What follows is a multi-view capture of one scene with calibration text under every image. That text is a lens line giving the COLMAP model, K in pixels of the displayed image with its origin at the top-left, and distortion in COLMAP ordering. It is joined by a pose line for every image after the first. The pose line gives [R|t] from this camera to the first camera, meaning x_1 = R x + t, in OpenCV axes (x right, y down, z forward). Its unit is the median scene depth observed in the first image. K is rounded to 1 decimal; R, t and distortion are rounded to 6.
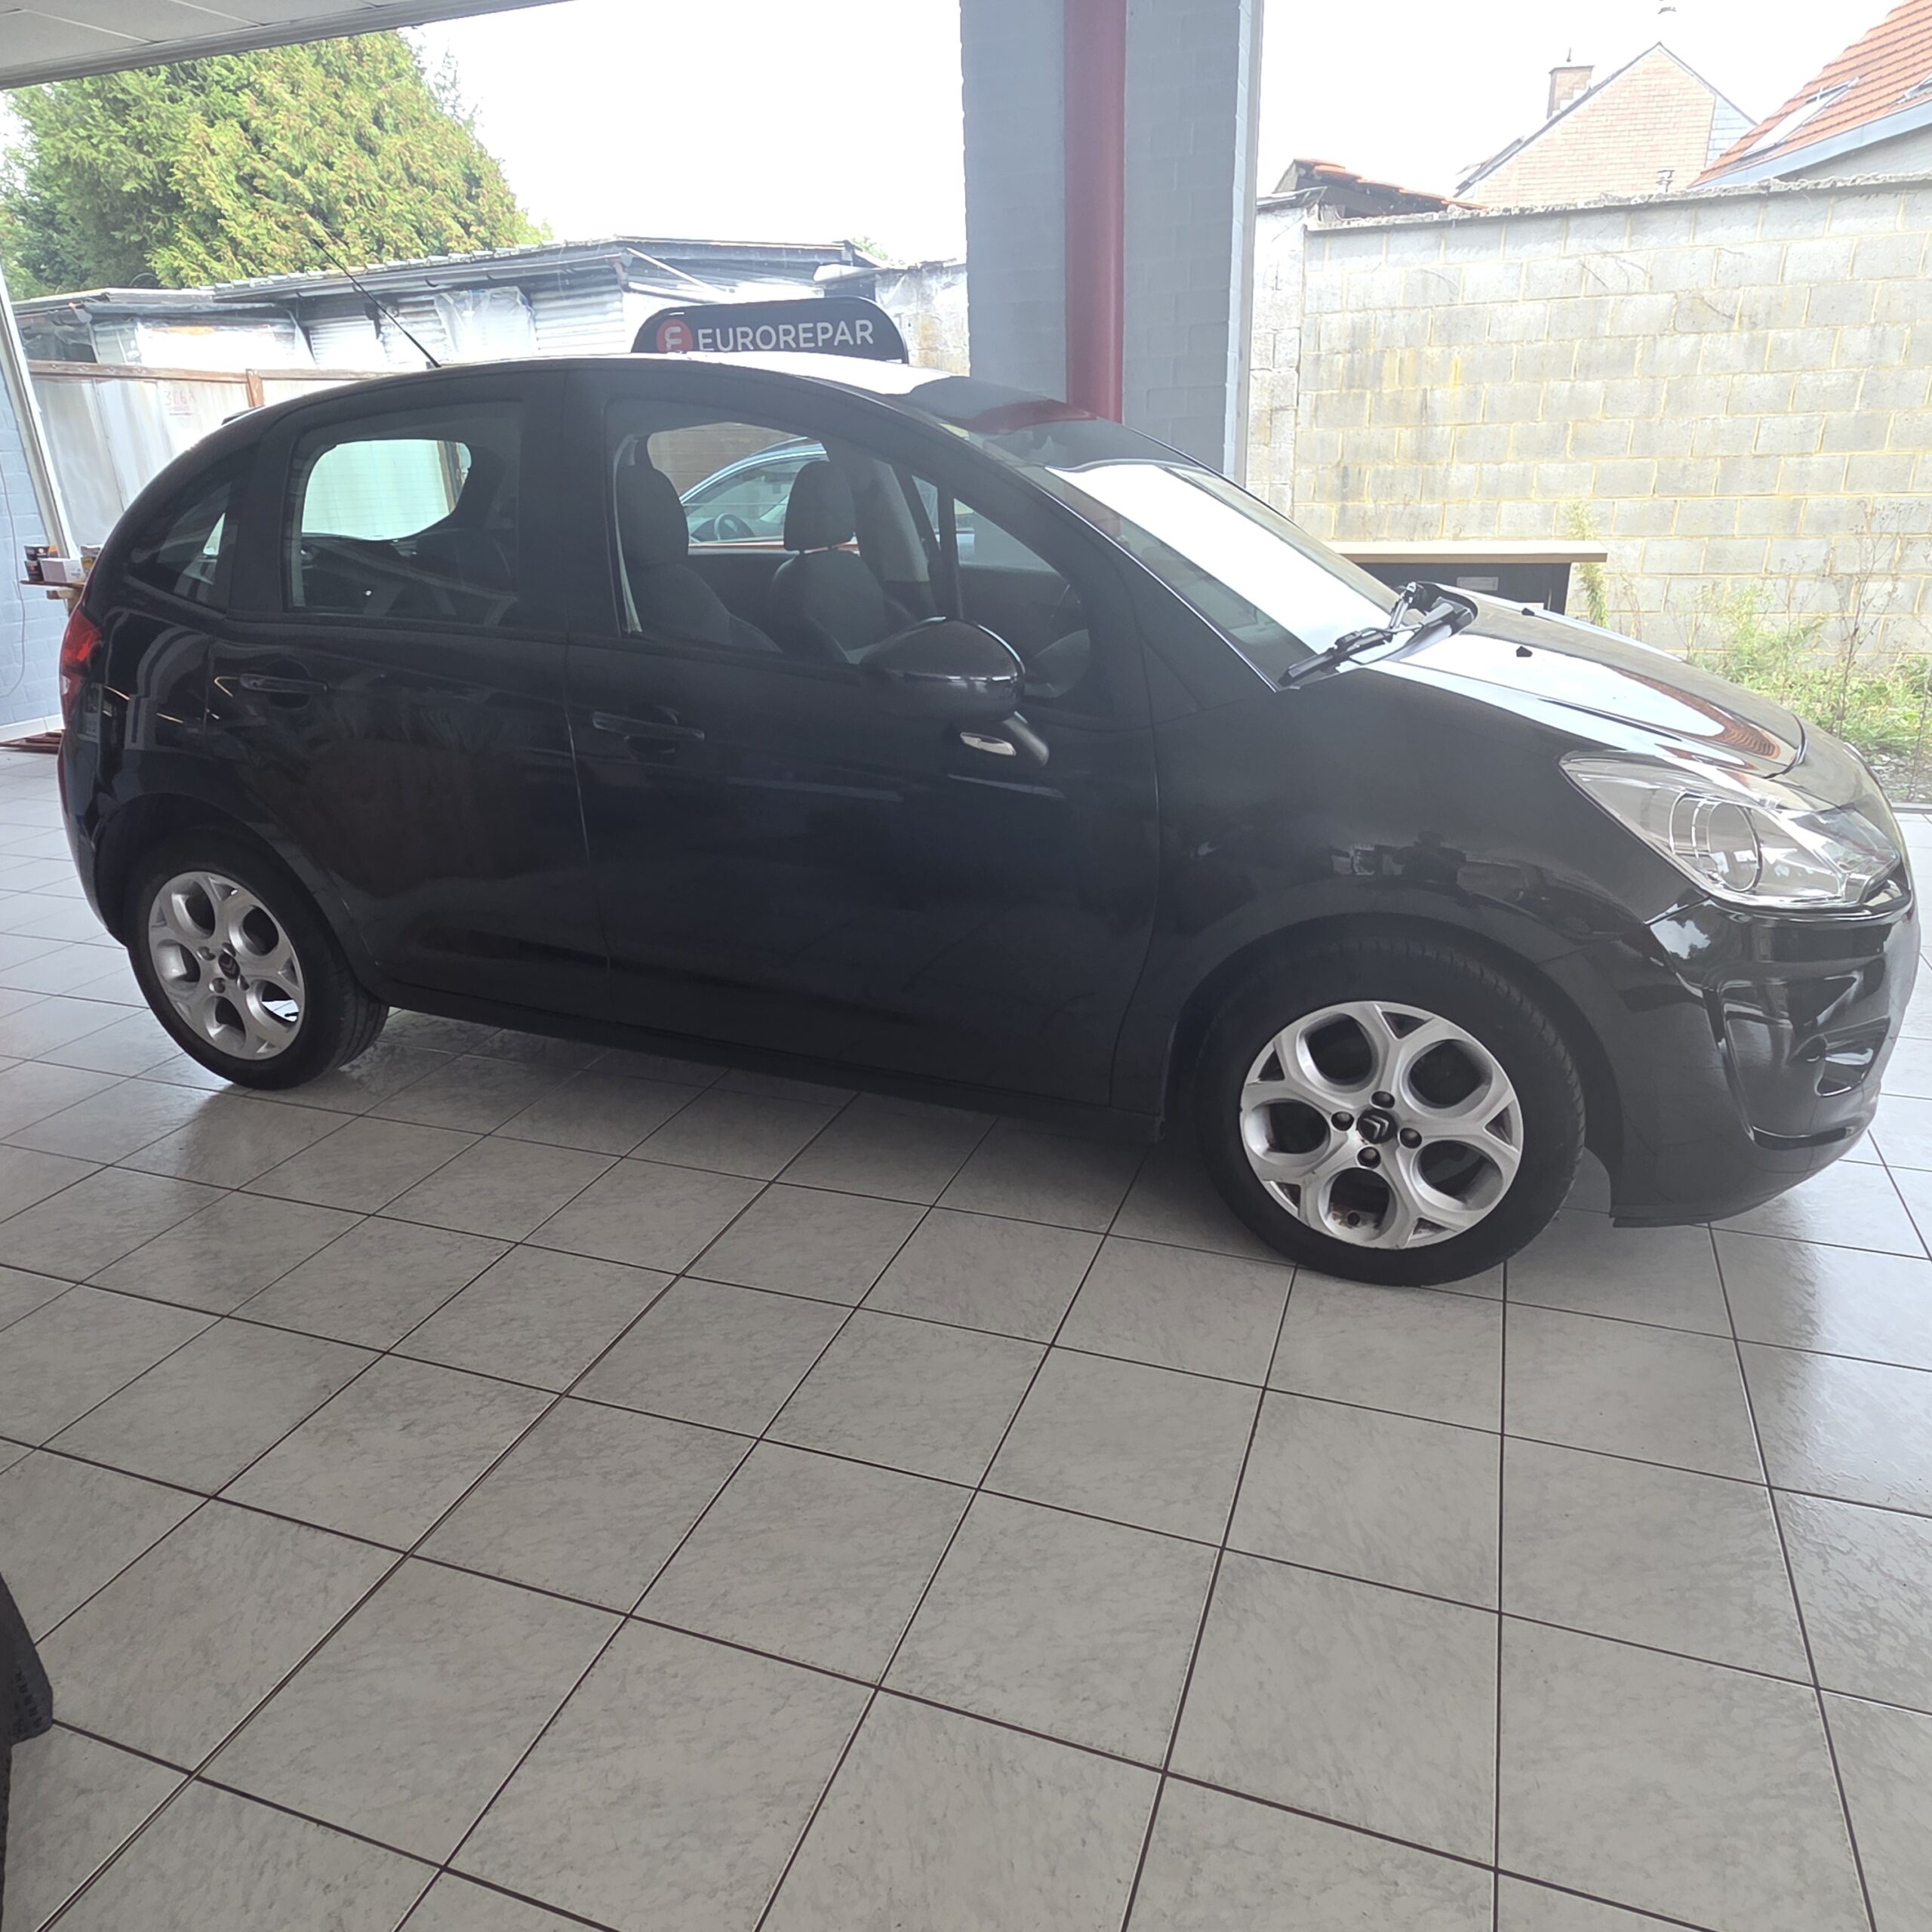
lens RADIAL K [[1366.8, 0, 967.8], [0, 1366.8, 983.1], [0, 0, 1]] dist [0.005116, -0.003464]
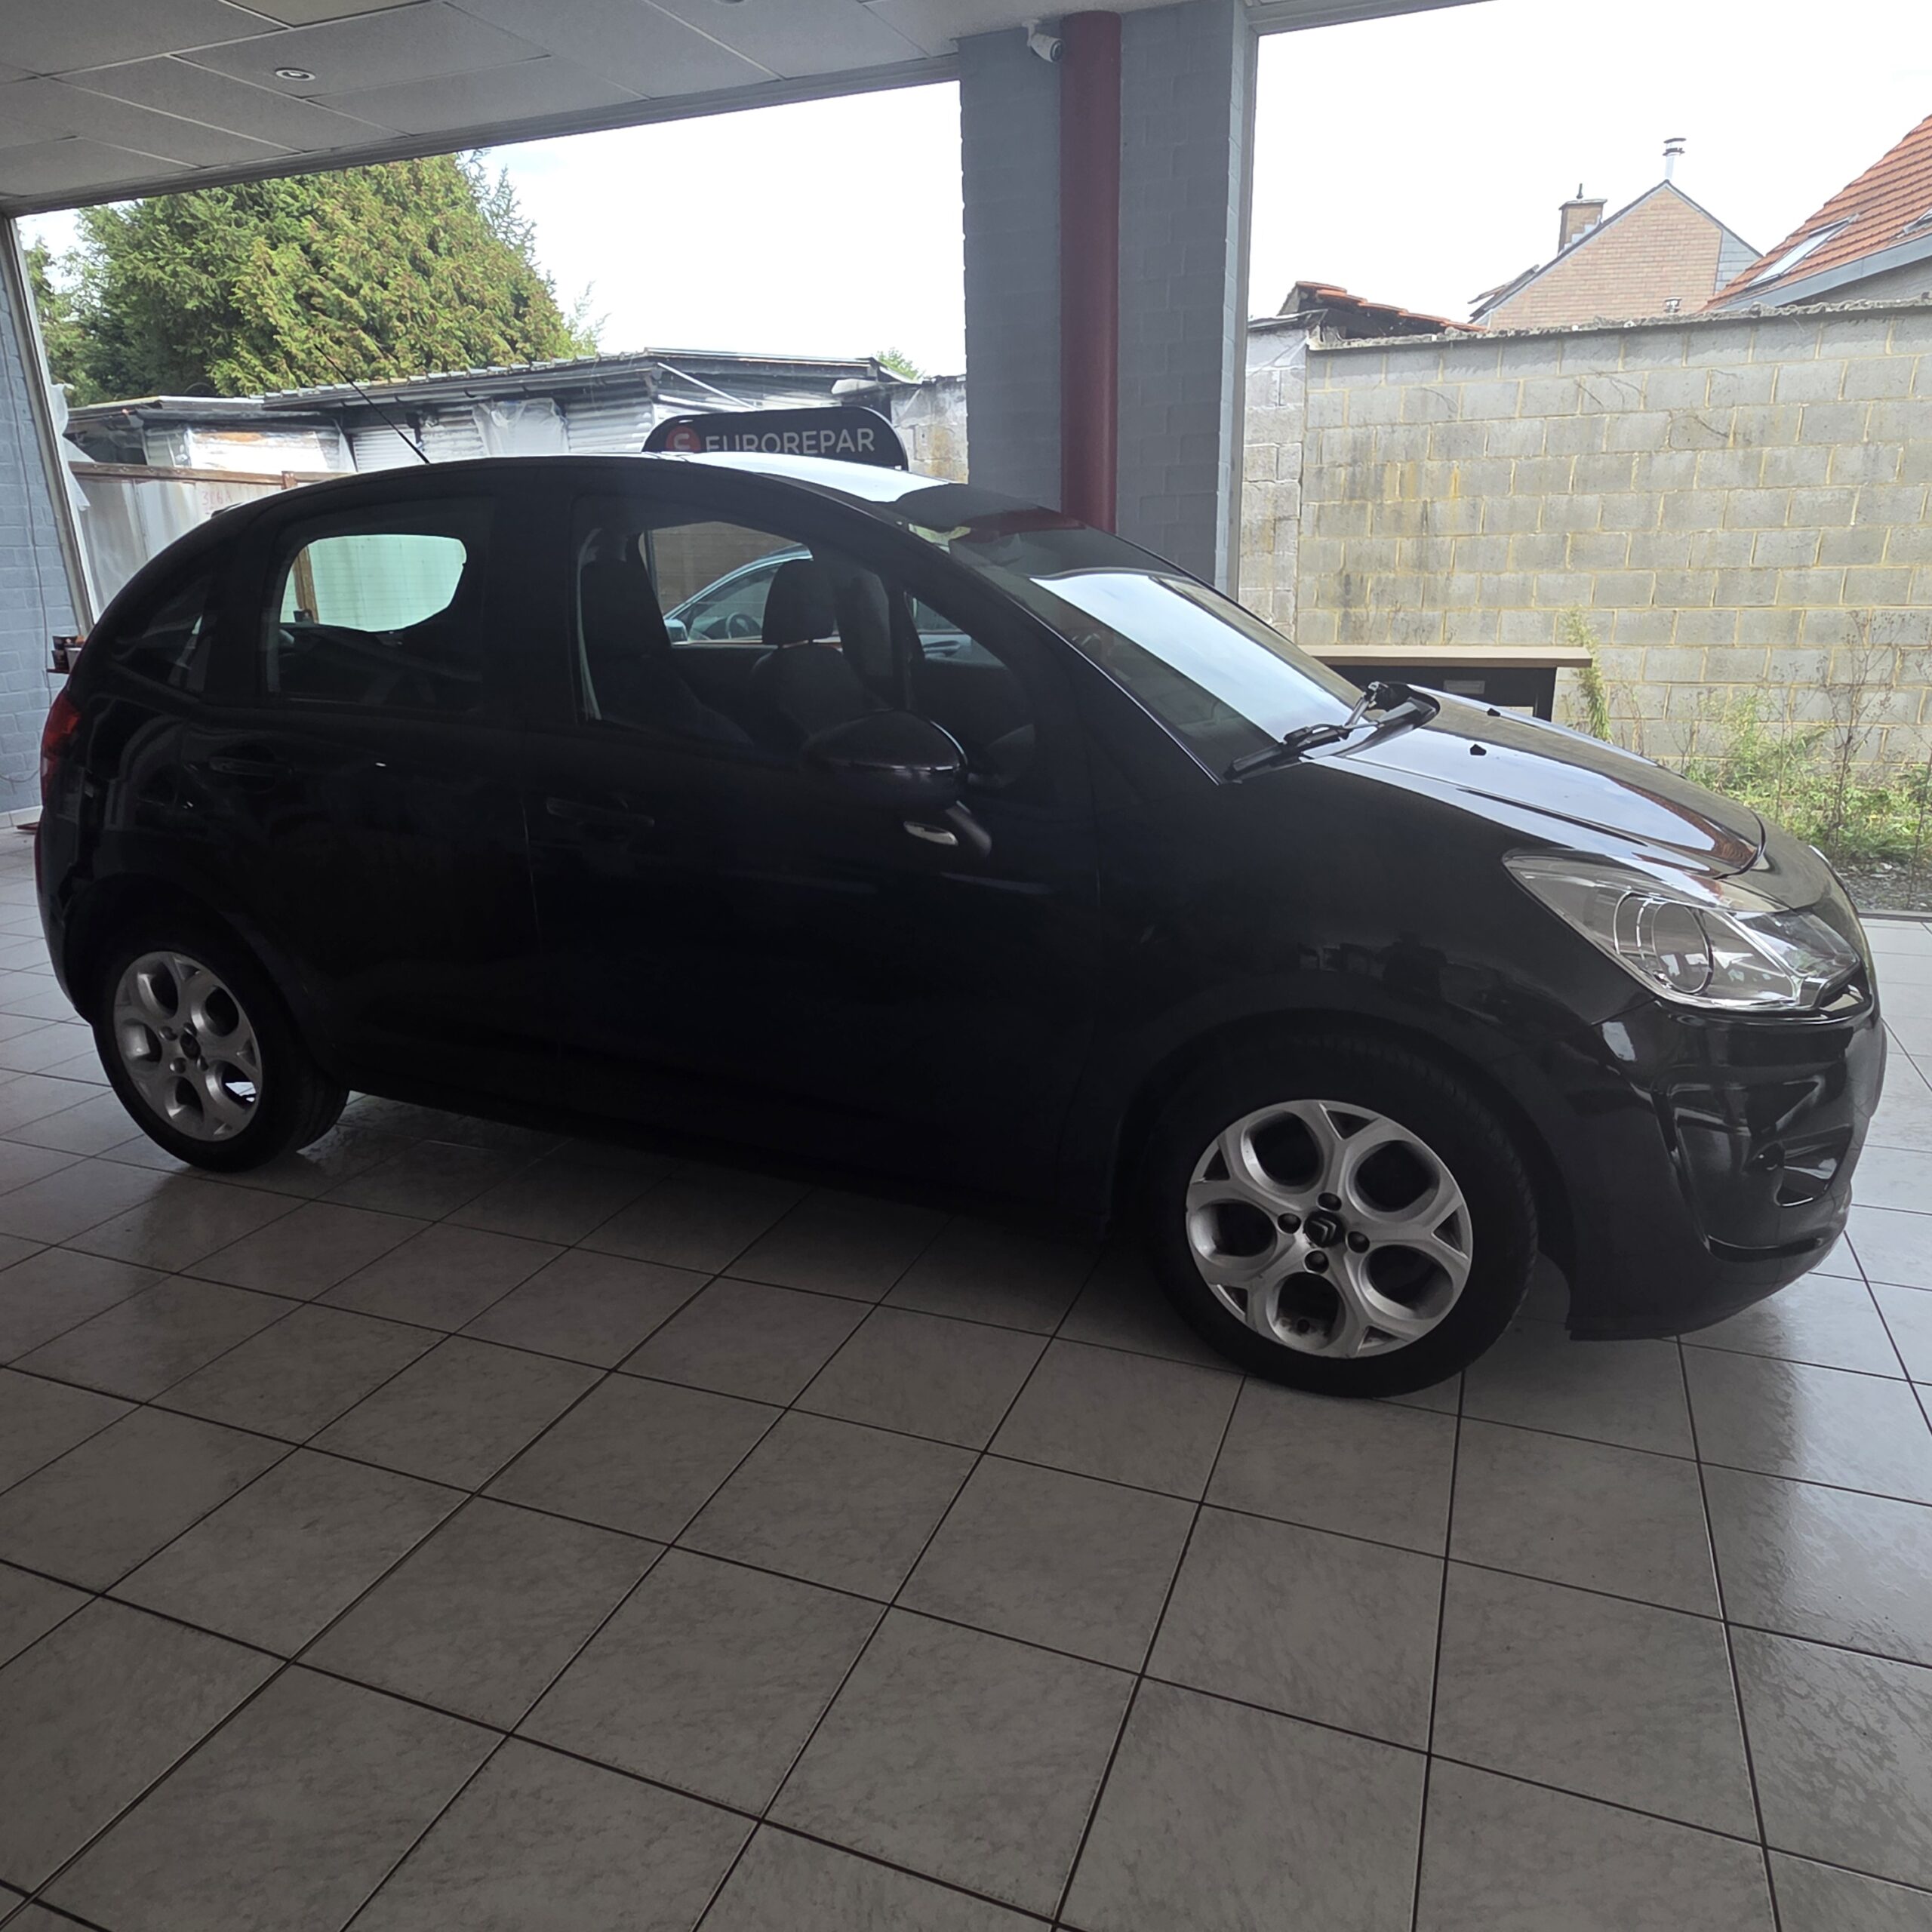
lens RADIAL K [[1366.8, 0, 969.9], [0, 1366.8, 982.4], [0, 0, 1]] dist [0.005116, -0.003464]
pose [[0.999734, 0.015607, -0.017010, 0.023683], [-0.016775, 0.997347, -0.070830, 0.001177], [0.015860, 0.071096, 0.997343, 0.006045]]
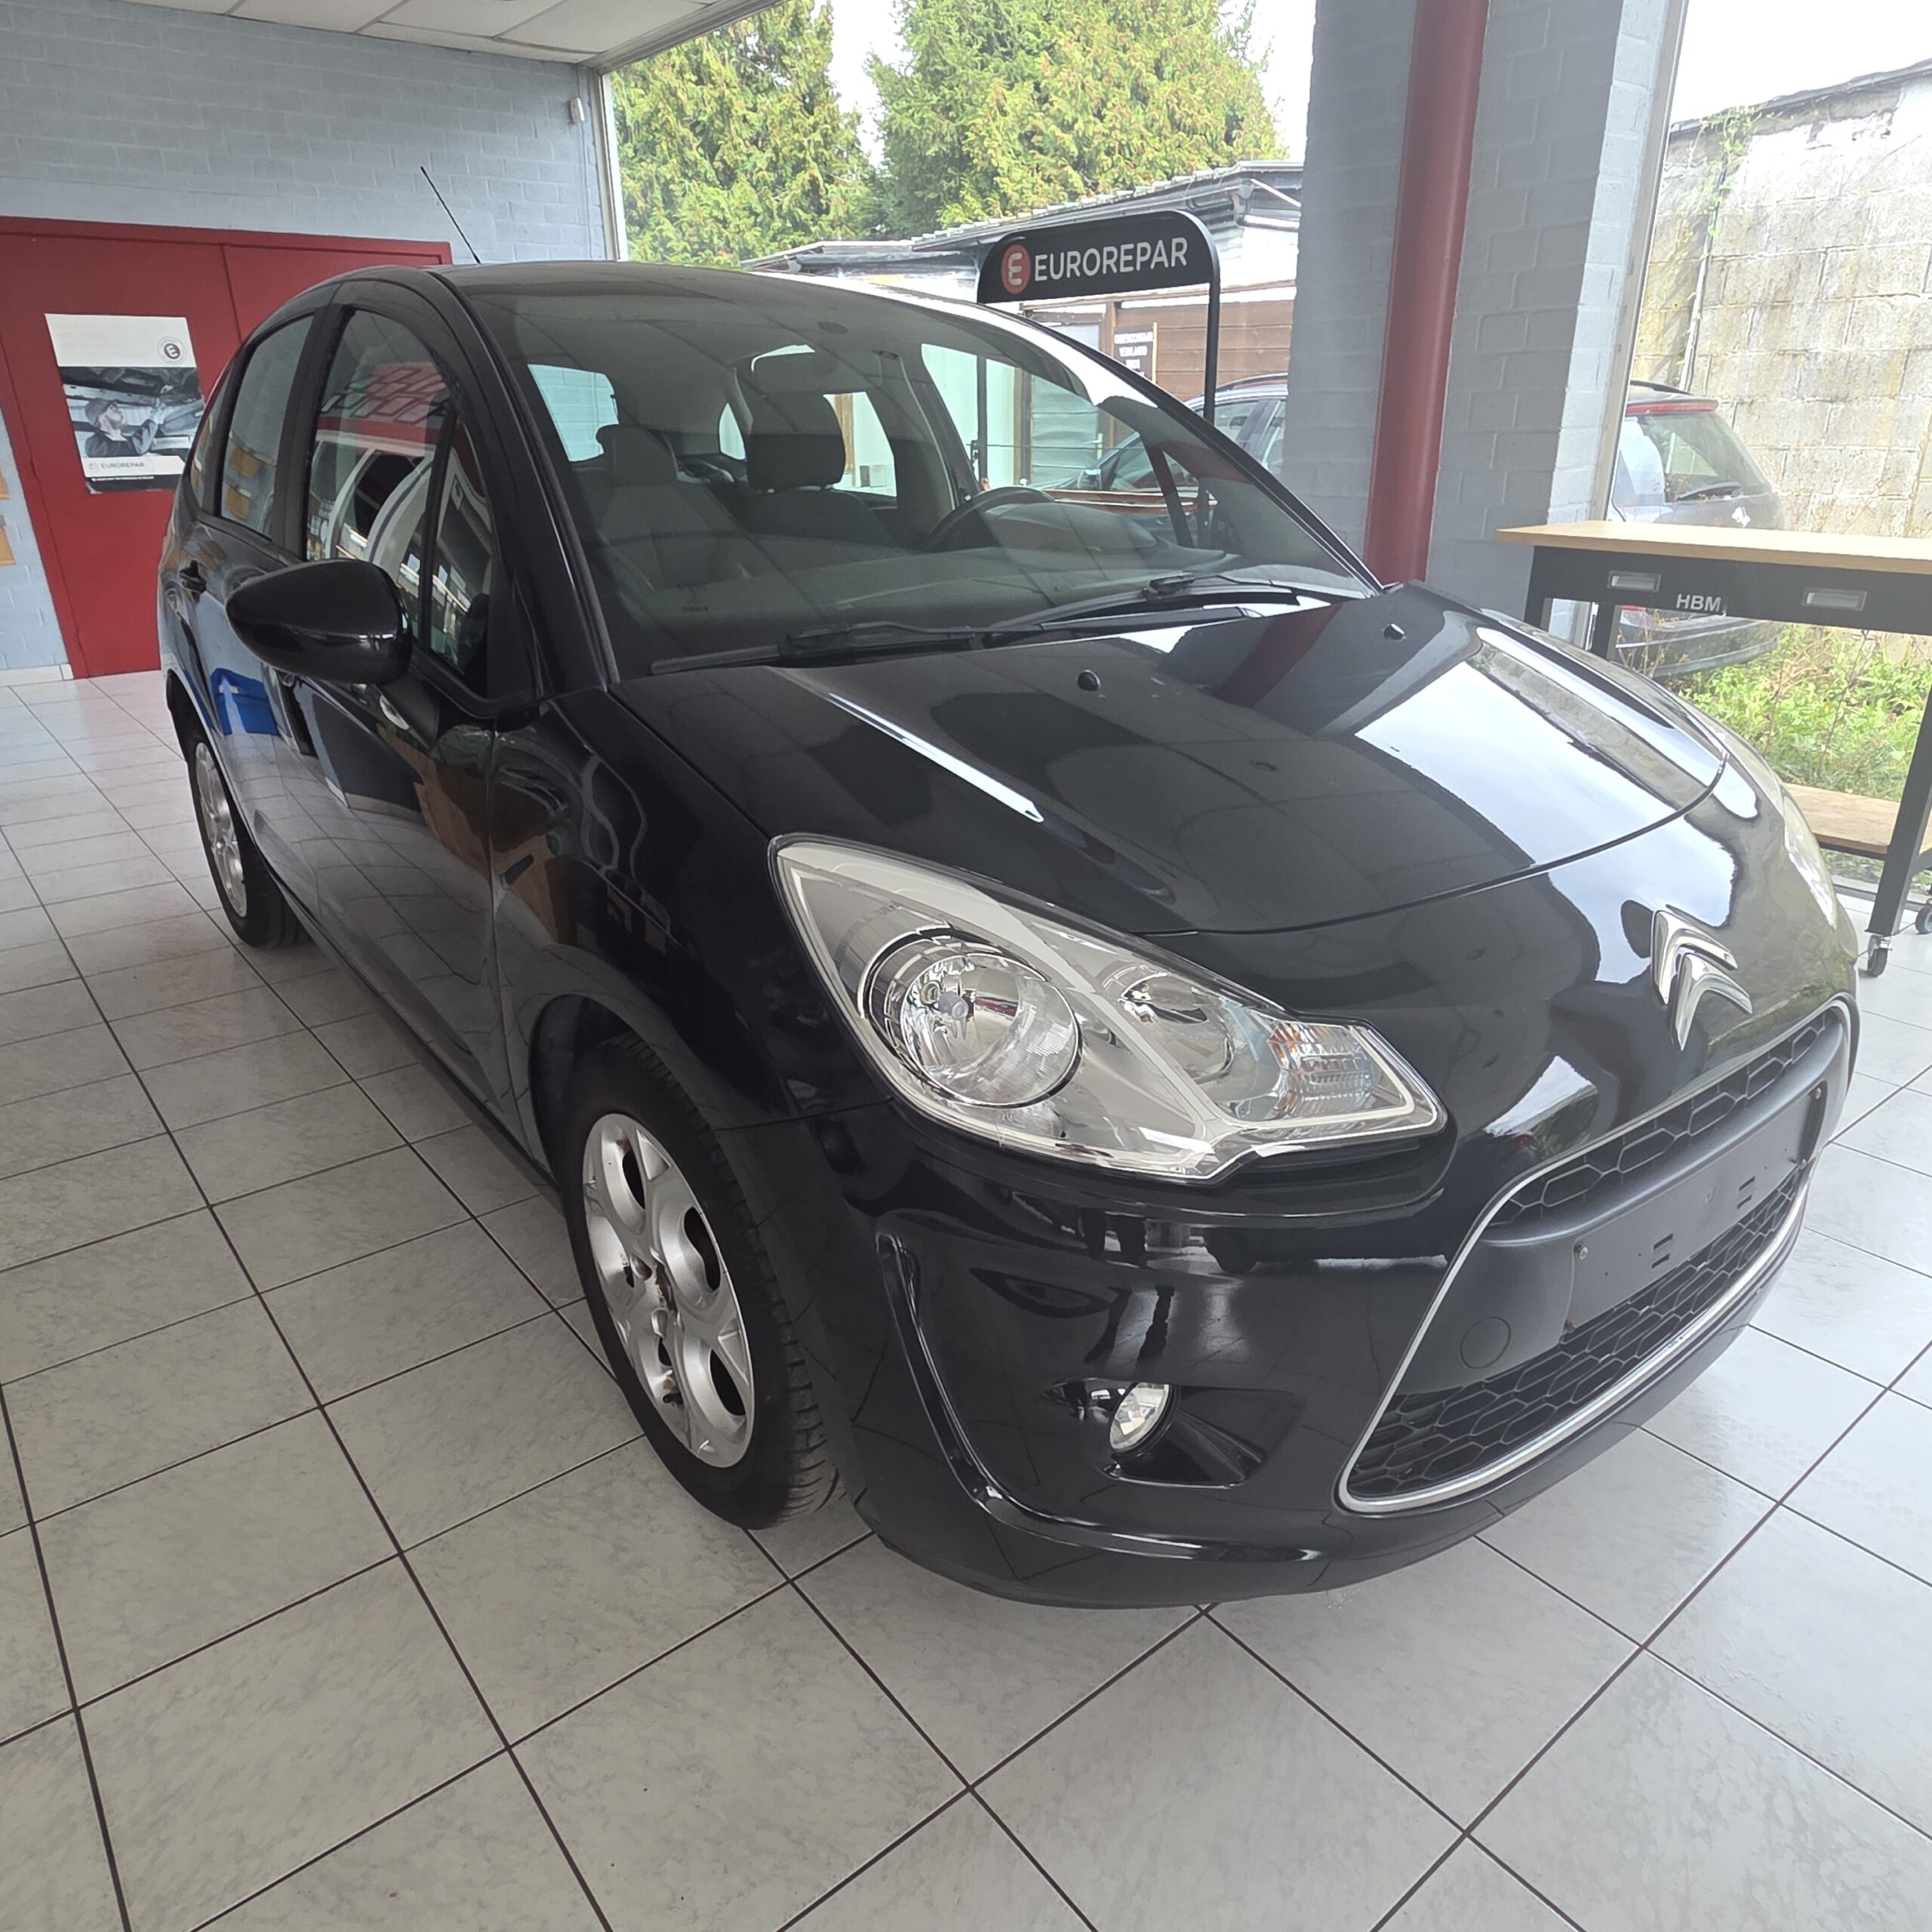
lens RADIAL K [[1366.8, 0, 983.4], [0, 1366.8, 980.1], [0, 0, 1]] dist [0.005116, -0.003464]
pose [[0.857453, 0.218326, -0.465949, 0.294111], [-0.204637, 0.975521, 0.080514, -0.059709], [0.472121, 0.026314, 0.881141, 0.163485]]
